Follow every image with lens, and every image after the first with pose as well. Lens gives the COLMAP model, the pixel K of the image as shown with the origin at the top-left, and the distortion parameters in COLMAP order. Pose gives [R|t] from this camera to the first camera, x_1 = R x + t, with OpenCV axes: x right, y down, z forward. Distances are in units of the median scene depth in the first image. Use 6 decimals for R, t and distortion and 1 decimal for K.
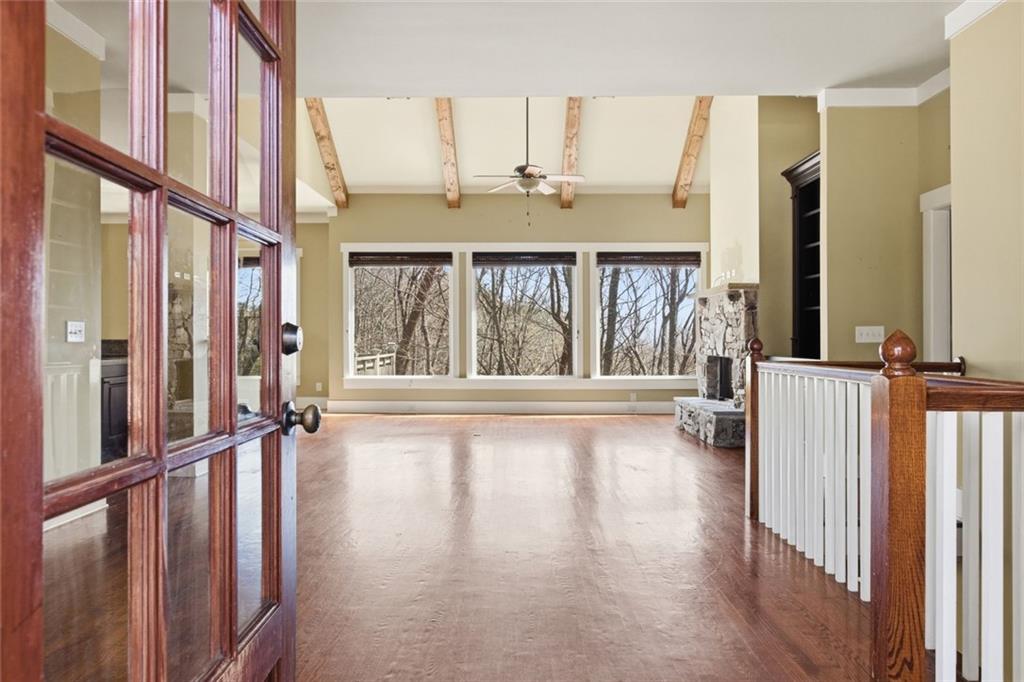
lens RADIAL K [[475.3, 0, 510.6], [0, 475.3, 336.7], [0, 0, 1]] dist [-0.002187, -0.000038]
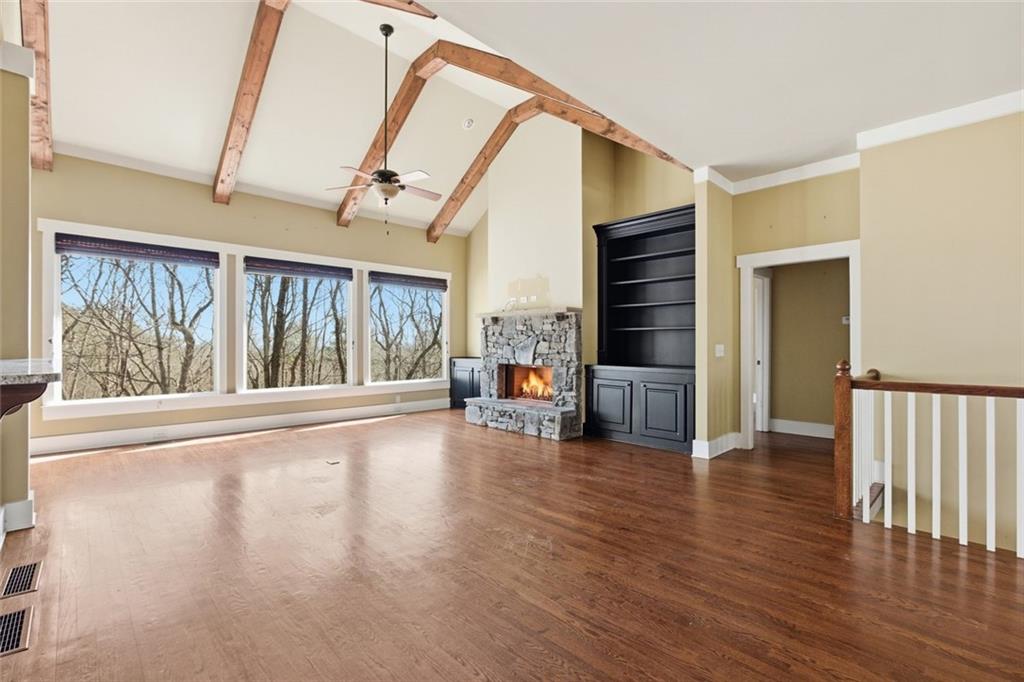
lens RADIAL K [[461.5, 0, 512.1], [0, 461.5, 342.4], [0, 0, 1]] dist [0.000552, 0.000397]
pose [[0.711703, 0.002610, 0.702476, -0.335356], [0.004825, 0.999951, -0.008604, 0.000120], [-0.702464, 0.009514, 0.711656, 0.003797]]
